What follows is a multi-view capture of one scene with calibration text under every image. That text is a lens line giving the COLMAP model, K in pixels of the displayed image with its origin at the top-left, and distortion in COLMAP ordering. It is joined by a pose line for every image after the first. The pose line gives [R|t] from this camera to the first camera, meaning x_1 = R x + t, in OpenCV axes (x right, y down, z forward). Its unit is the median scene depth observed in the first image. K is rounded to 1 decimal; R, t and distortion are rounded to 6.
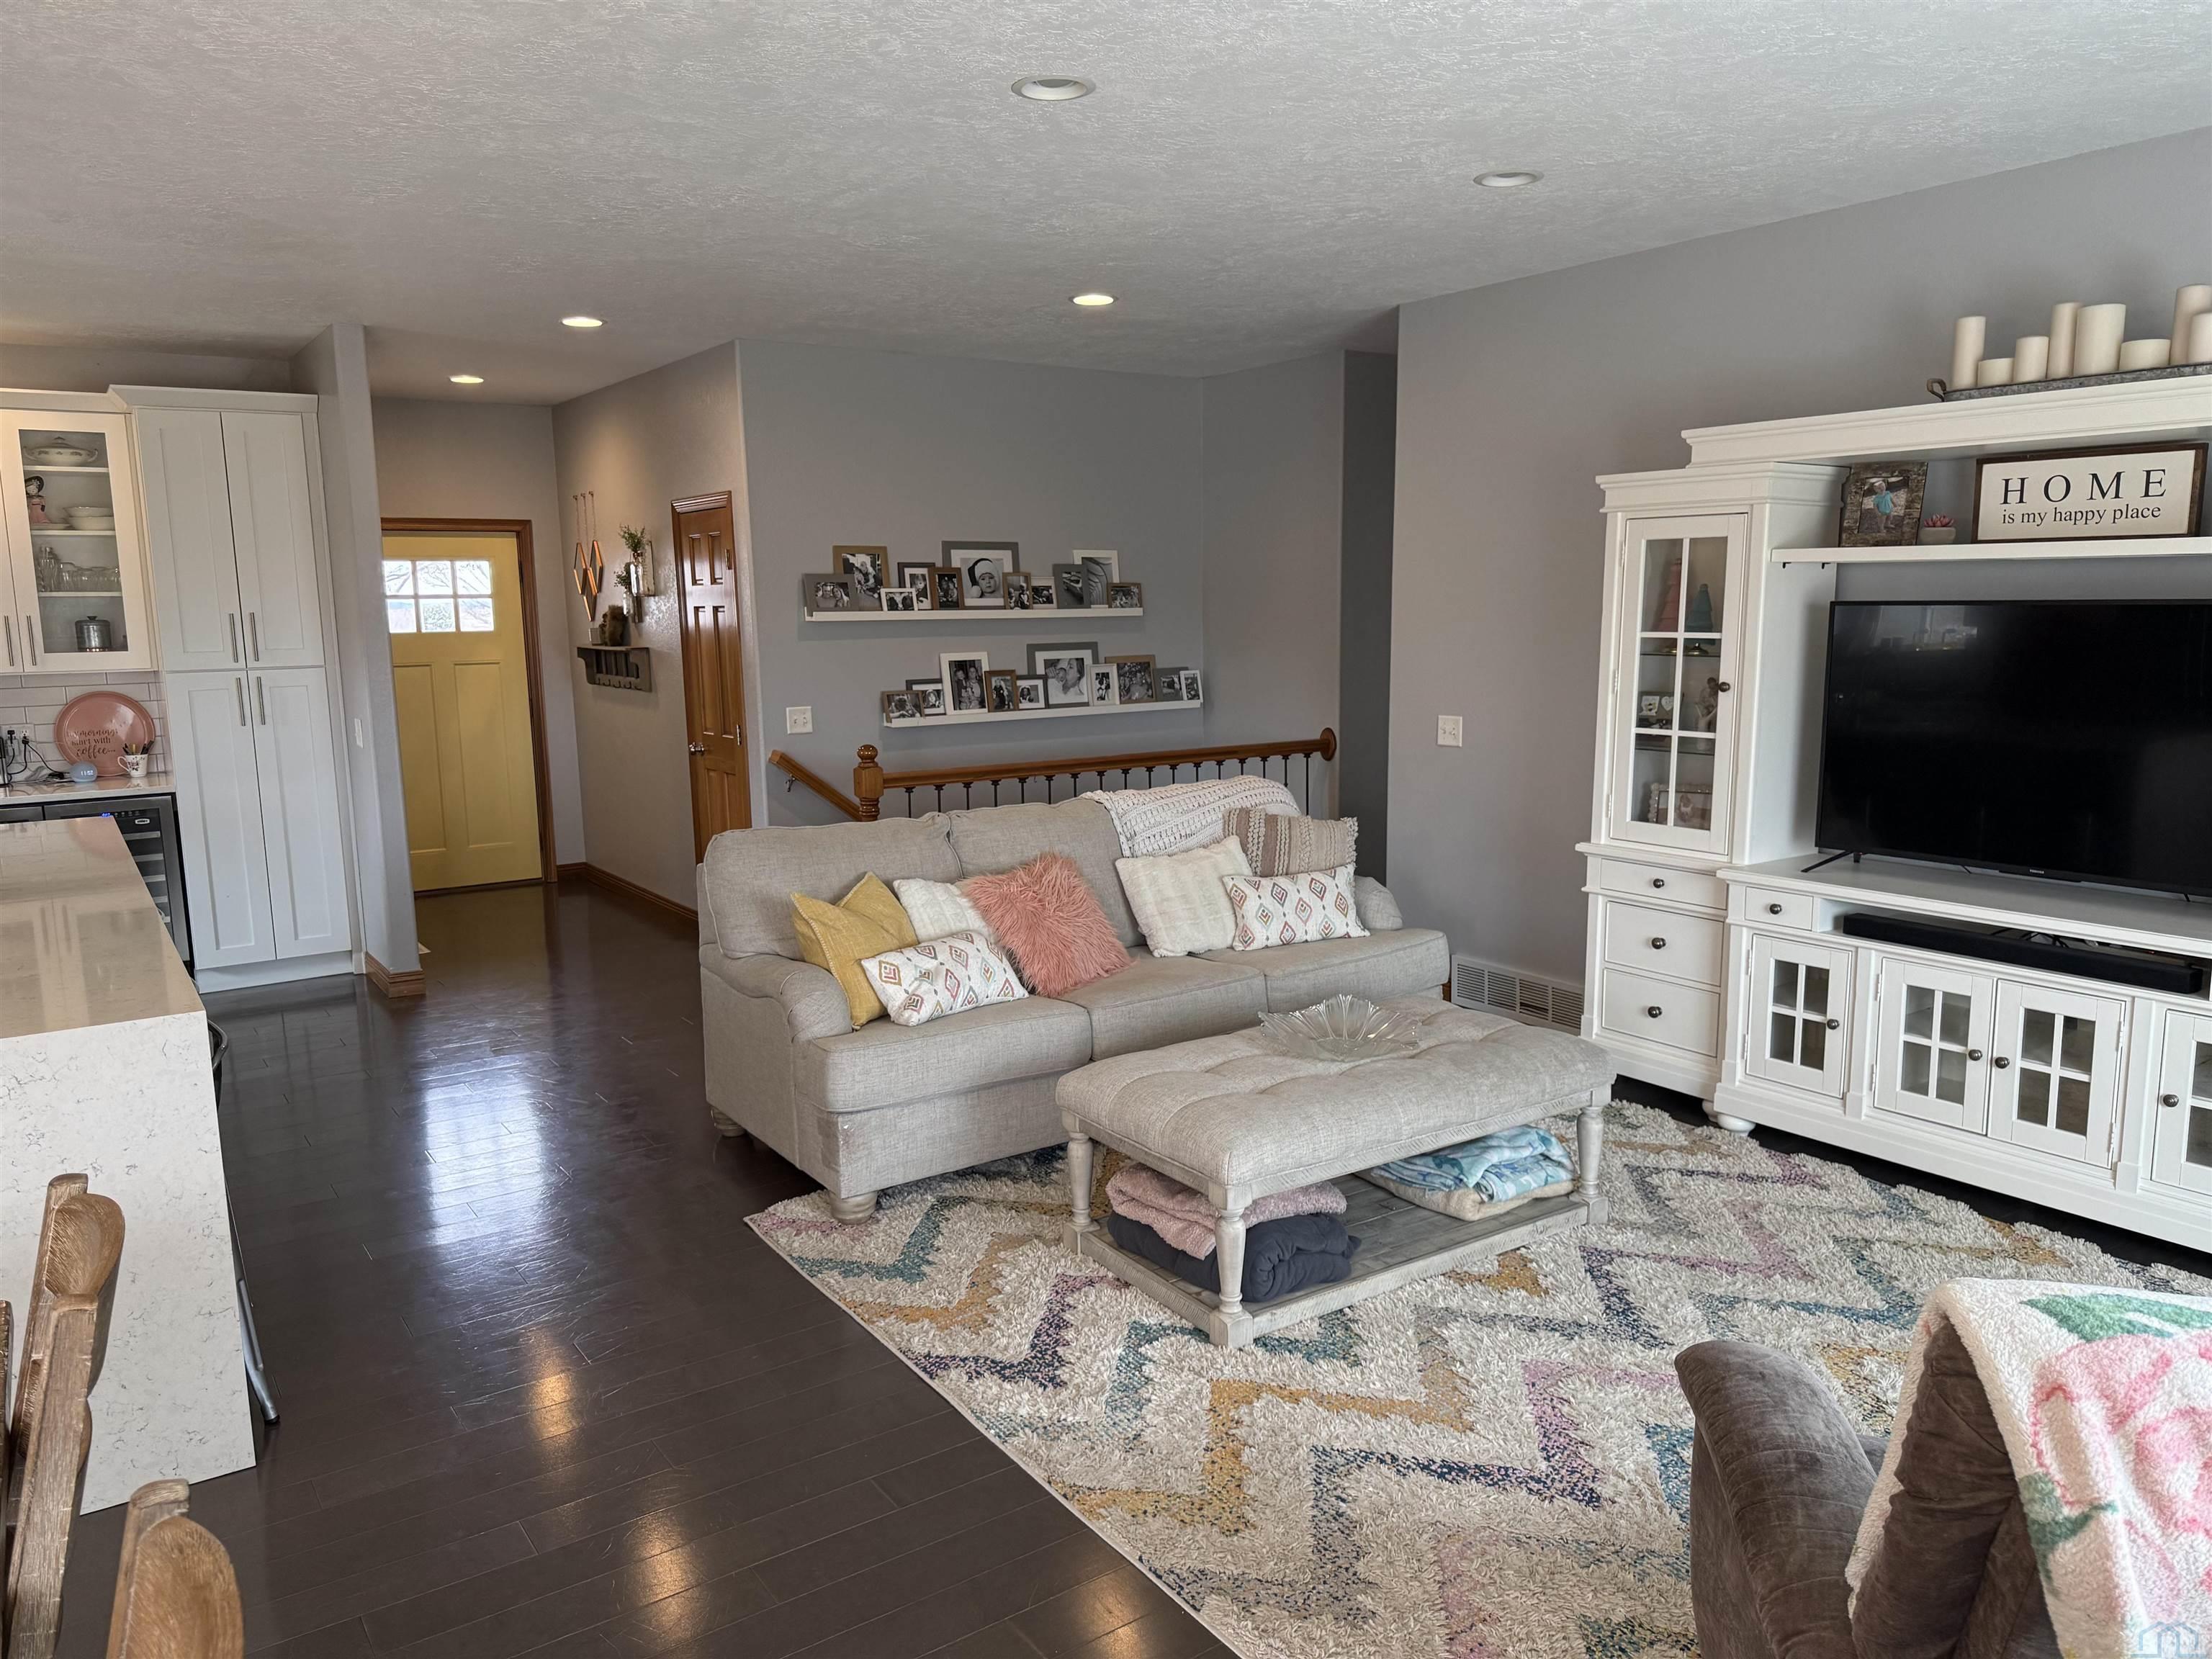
lens RADIAL K [[1540.1, 0, 1093.3], [0, 1540.1, 857.5], [0, 0, 1]] dist [0.107794, -0.137618]
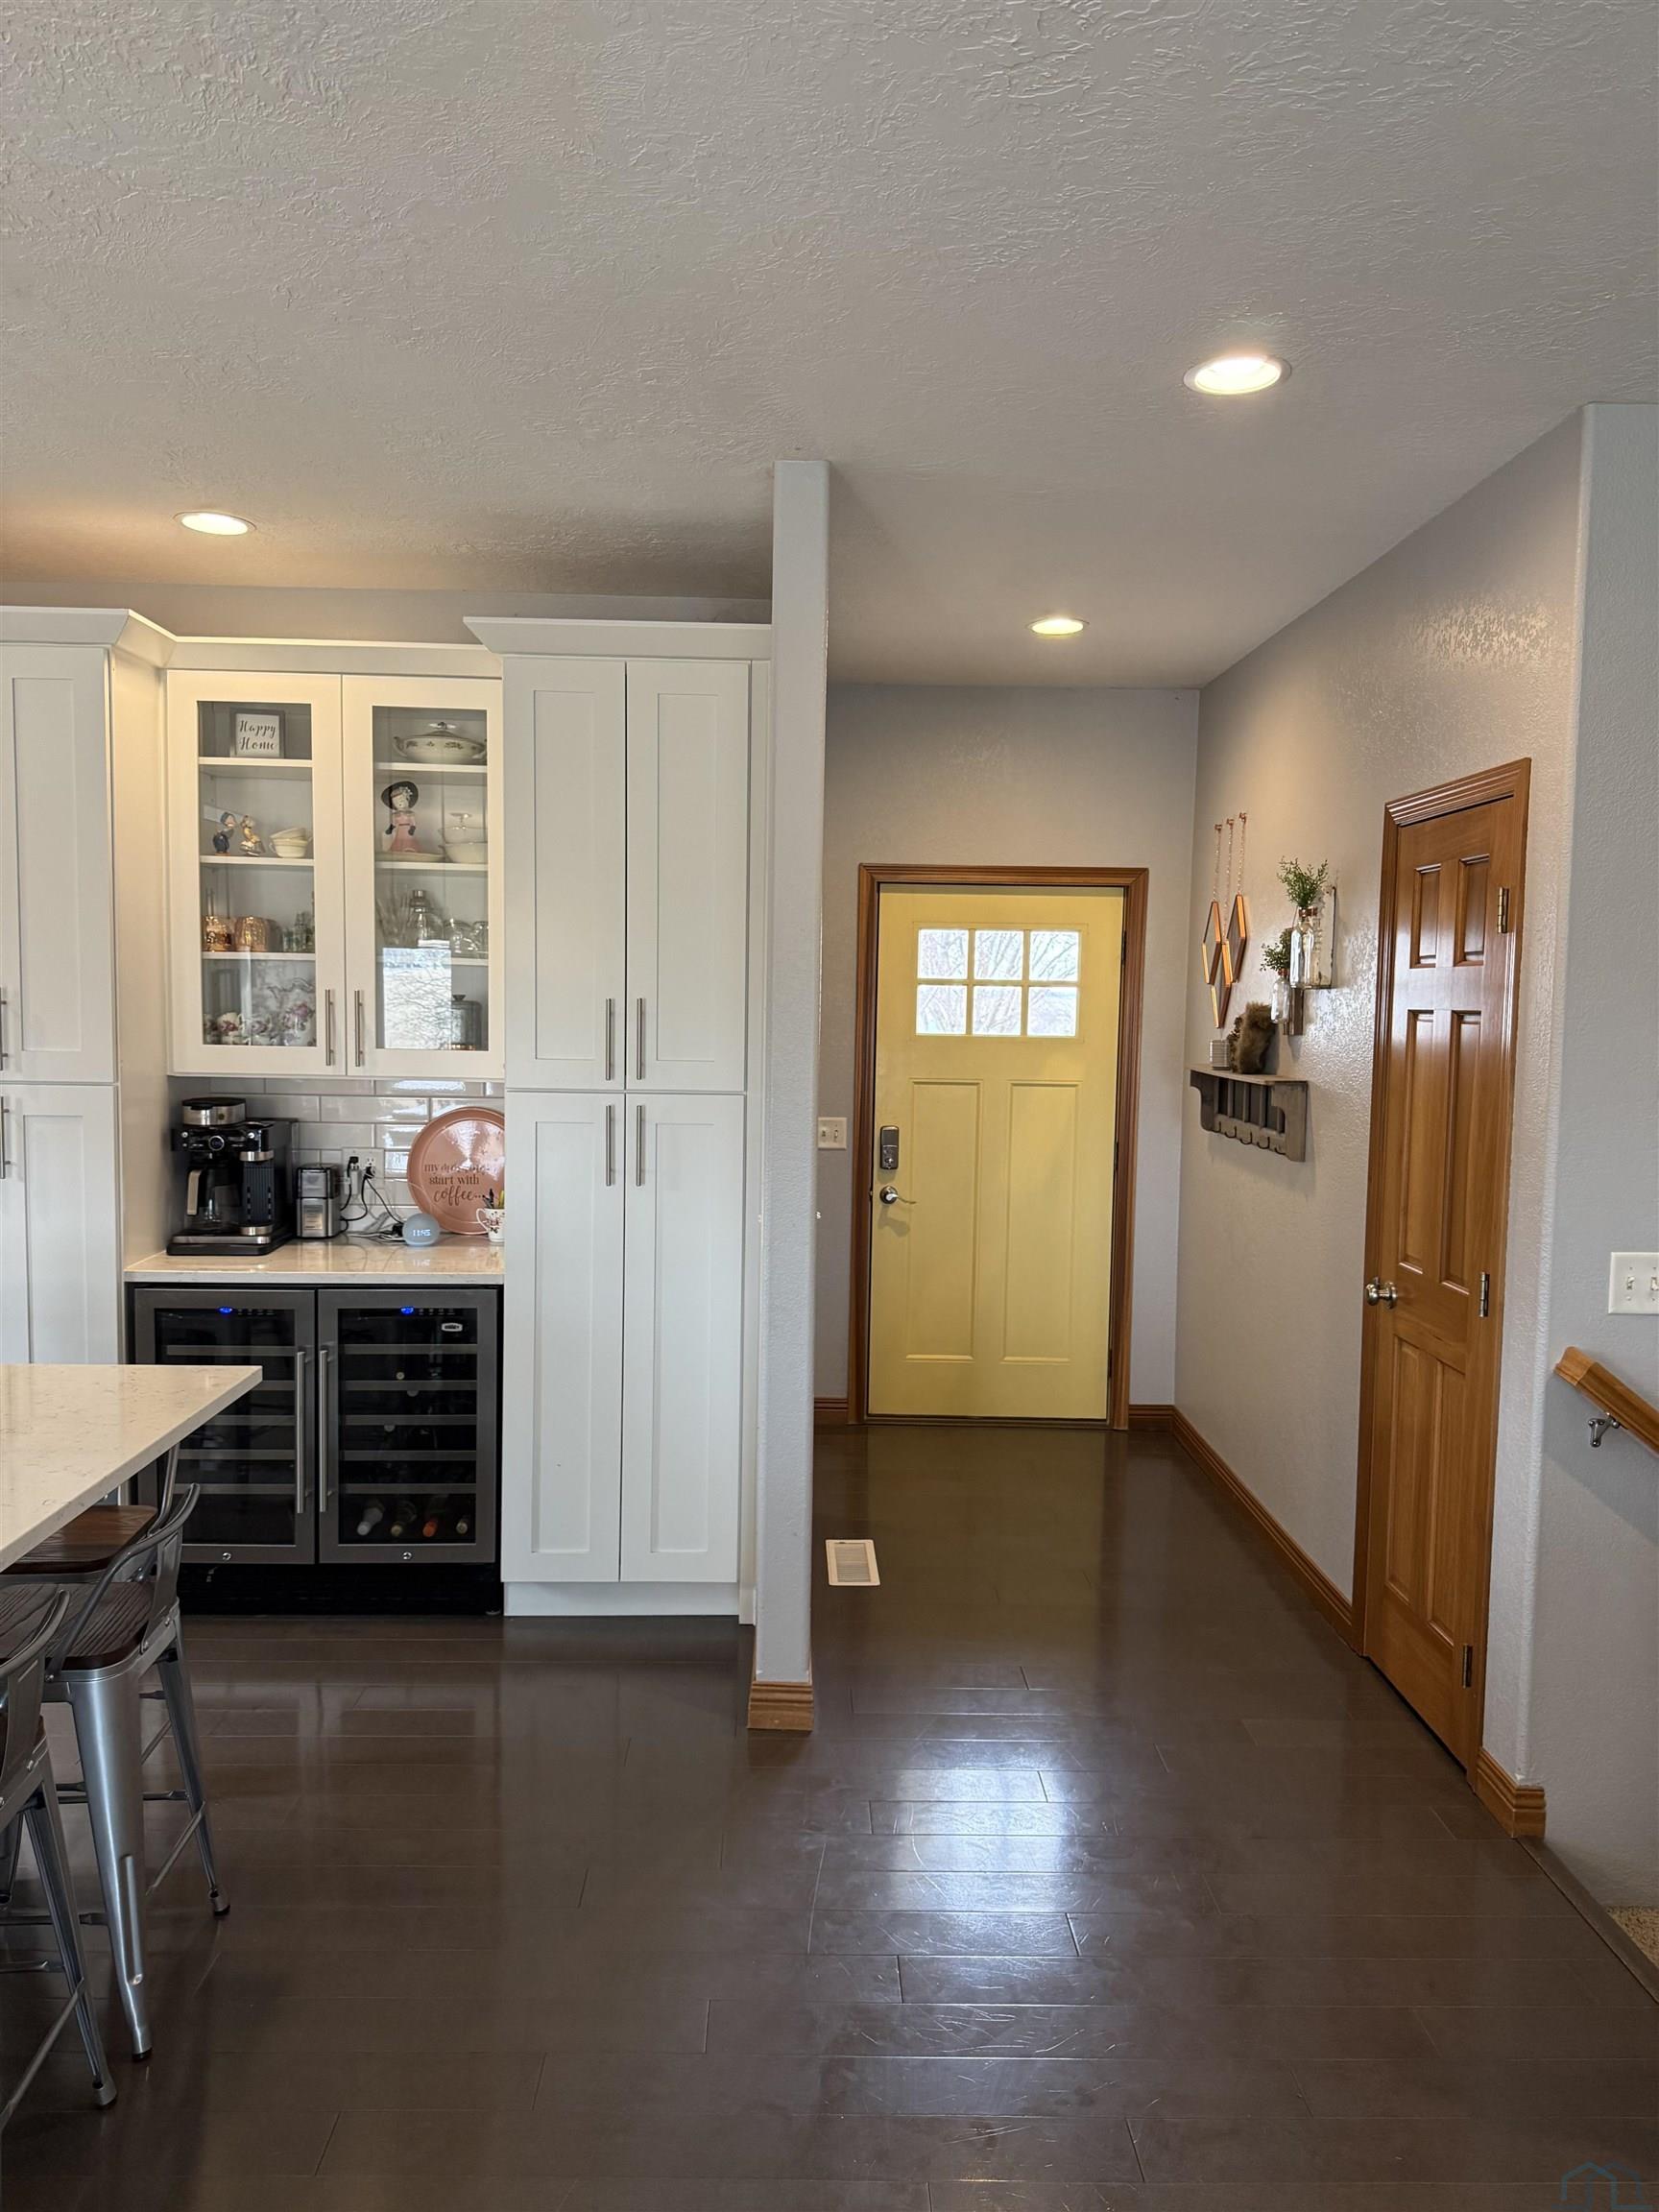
lens RADIAL K [[1540.1, 0, 821.5], [0, 1540.1, 1101.8], [0, 0, 1]] dist [0.107794, -0.137618]
pose [[0.830842, 0.071769, -0.551861, -0.199731], [-0.124321, 0.990525, -0.058352, -0.118247], [0.542444, 0.117089, 0.831892, 0.718266]]
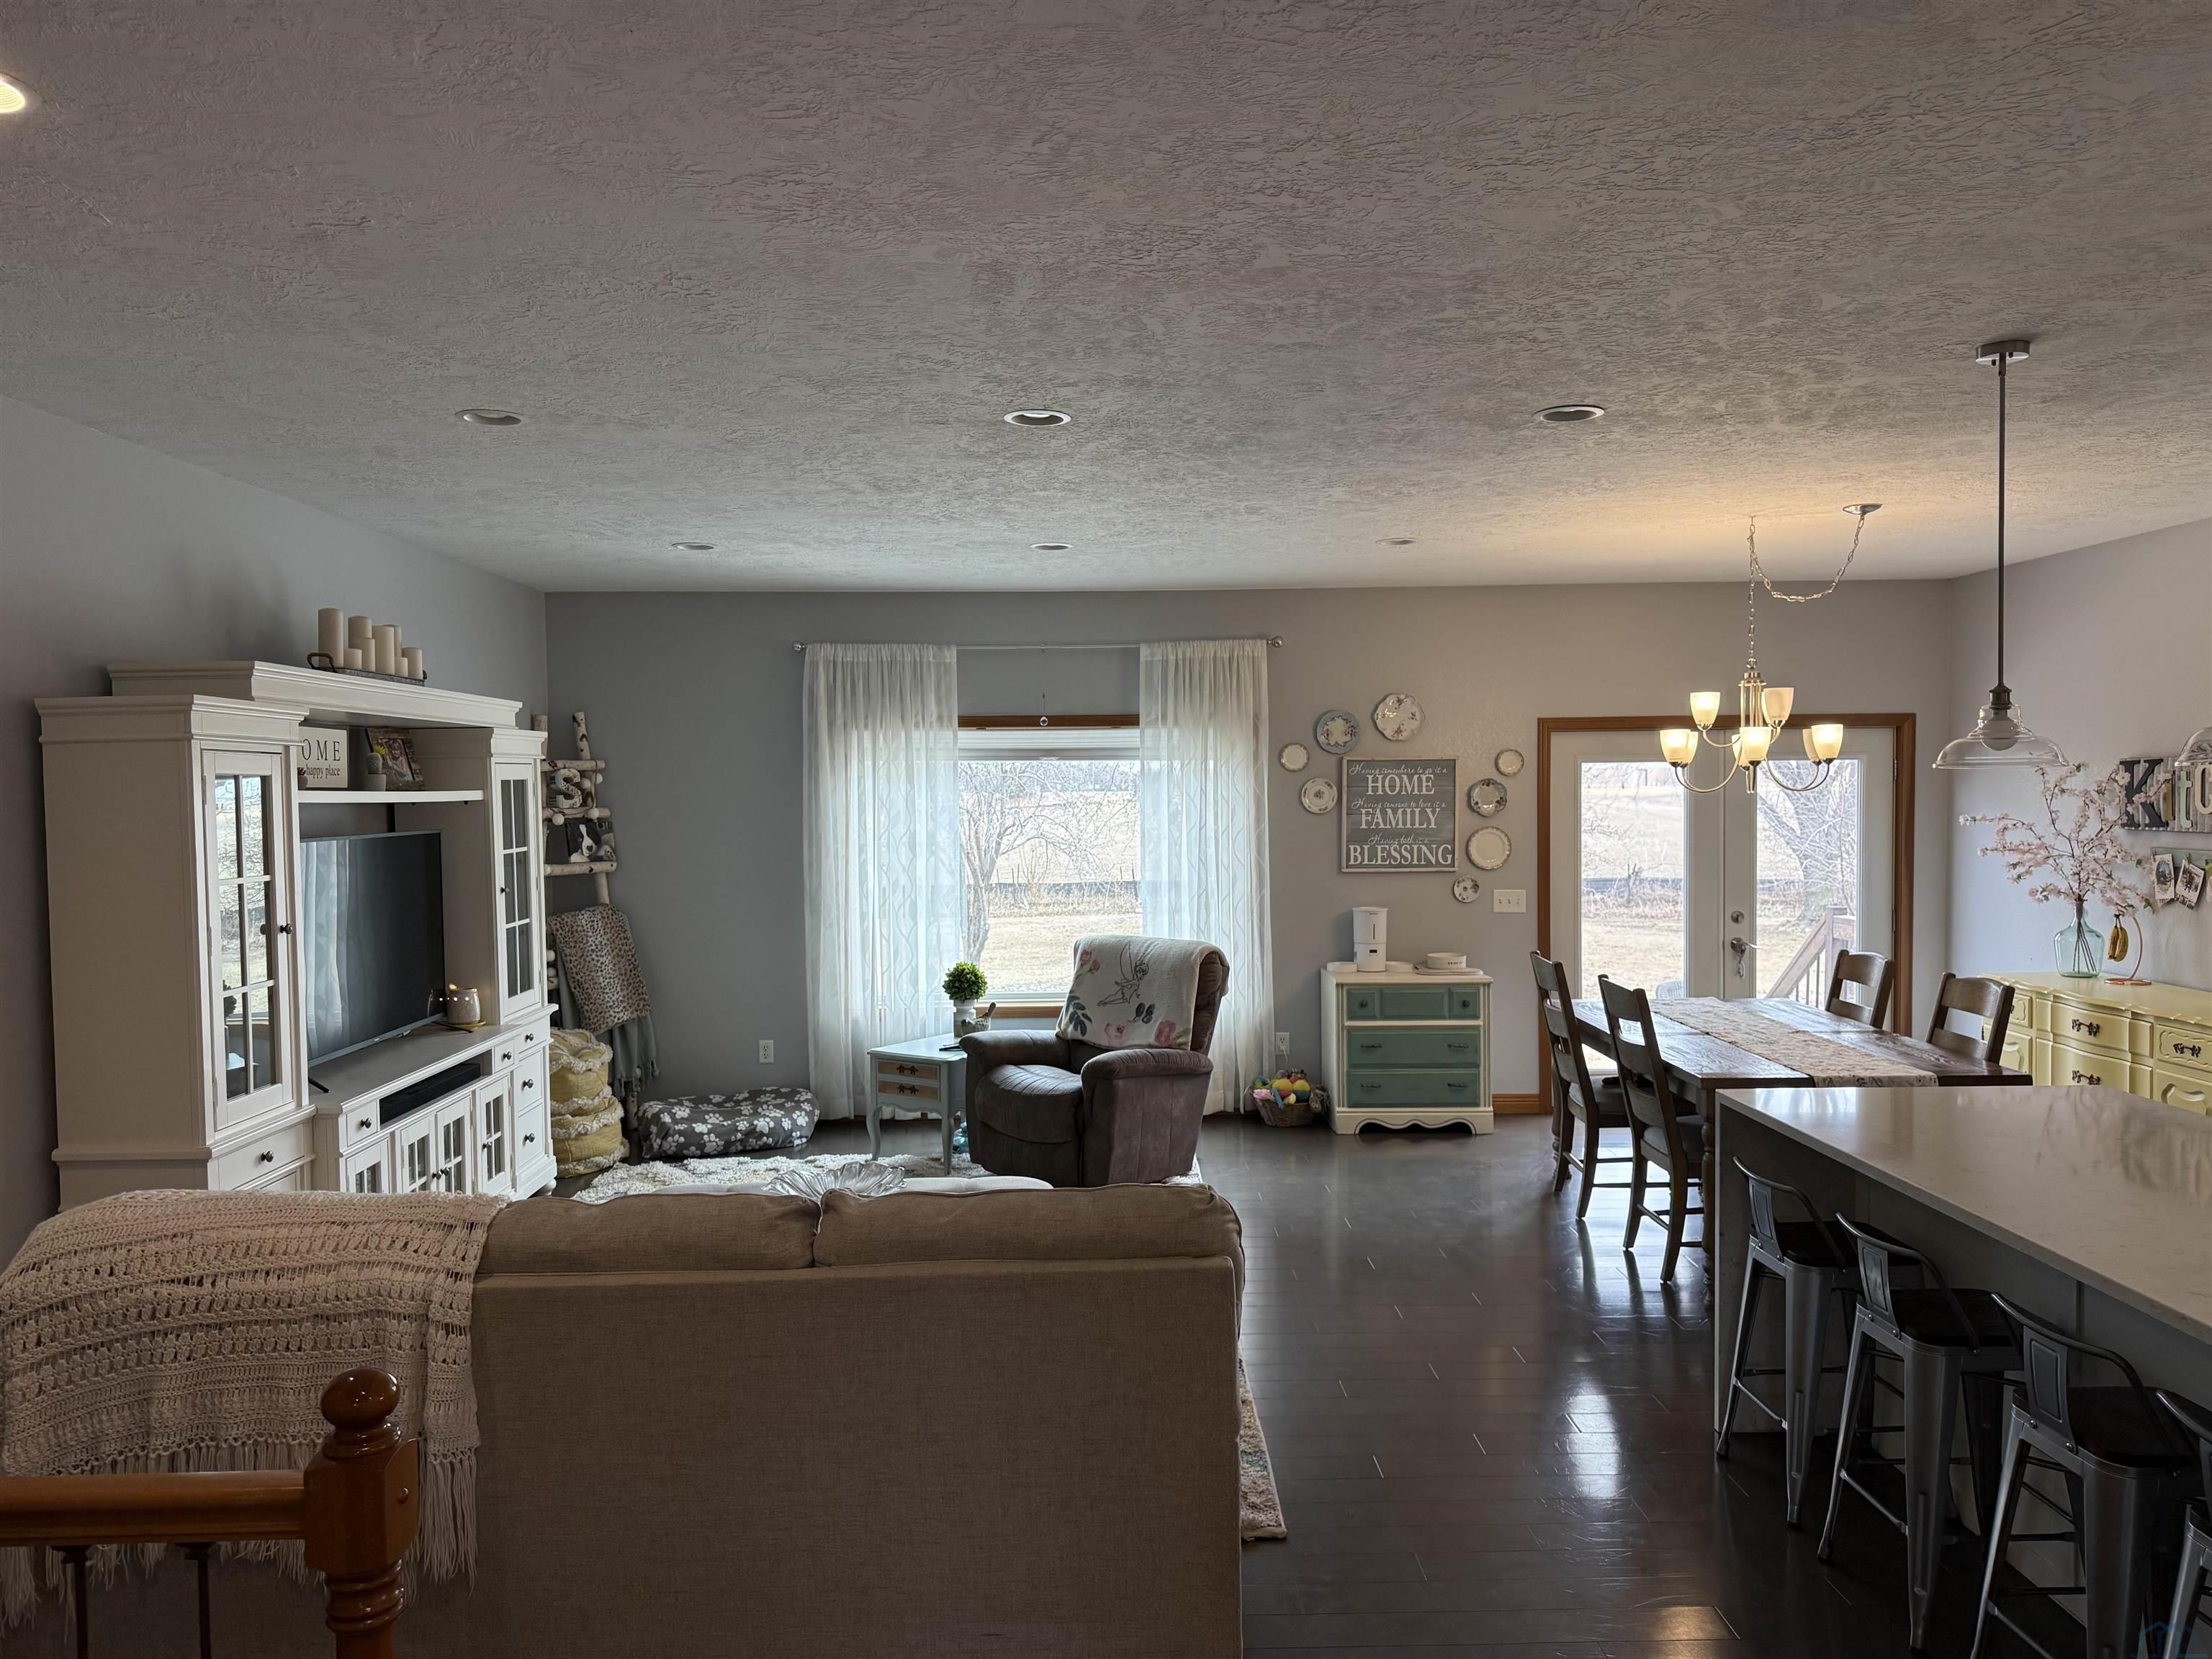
lens RADIAL K [[1564.1, 0, 1101.3], [0, 1564.1, 833.6], [0, 0, 1]] dist [0.092099, -0.113477]
pose [[-0.827229, 0.008595, 0.561799, -0.517160], [0.120511, 0.979327, 0.162465, -0.244922], [-0.548789, 0.202099, -0.811164, 1.394263]]
